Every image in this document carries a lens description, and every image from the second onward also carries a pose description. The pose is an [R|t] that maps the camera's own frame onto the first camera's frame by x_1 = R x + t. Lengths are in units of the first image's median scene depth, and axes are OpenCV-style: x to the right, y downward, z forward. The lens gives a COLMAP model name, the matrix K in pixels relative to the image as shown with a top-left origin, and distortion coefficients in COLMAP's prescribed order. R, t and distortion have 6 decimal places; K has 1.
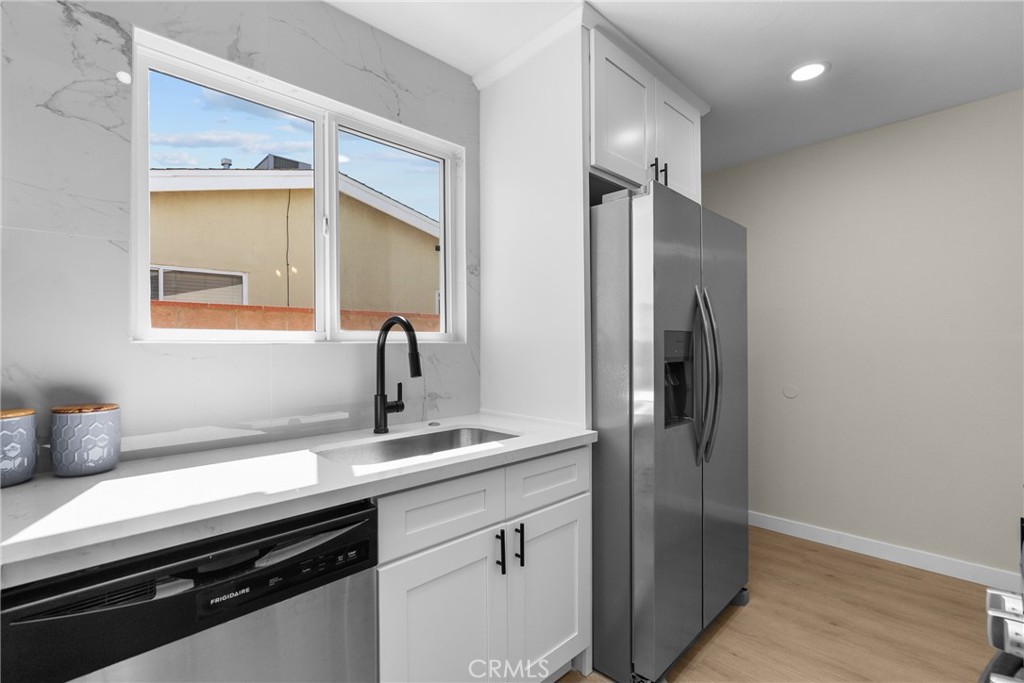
lens RADIAL K [[462.2, 0, 522.4], [0, 462.2, 344.0], [0, 0, 1]] dist [-0.001517, -0.000078]
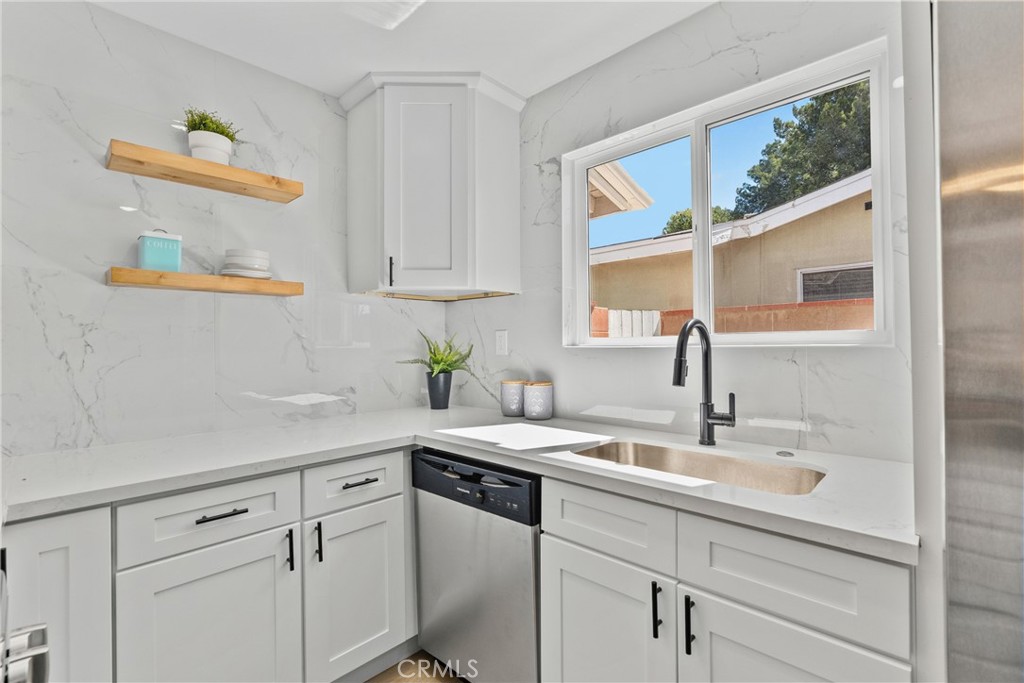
lens RADIAL K [[462.2, 0, 522.4], [0, 462.2, 344.0], [0, 0, 1]] dist [-0.001517, -0.000078]
pose [[0.042140, -0.000069, -0.999112, 0.595799], [0.010393, 0.999946, 0.000369, -0.012698], [0.999058, -0.010399, 0.042138, 0.585167]]
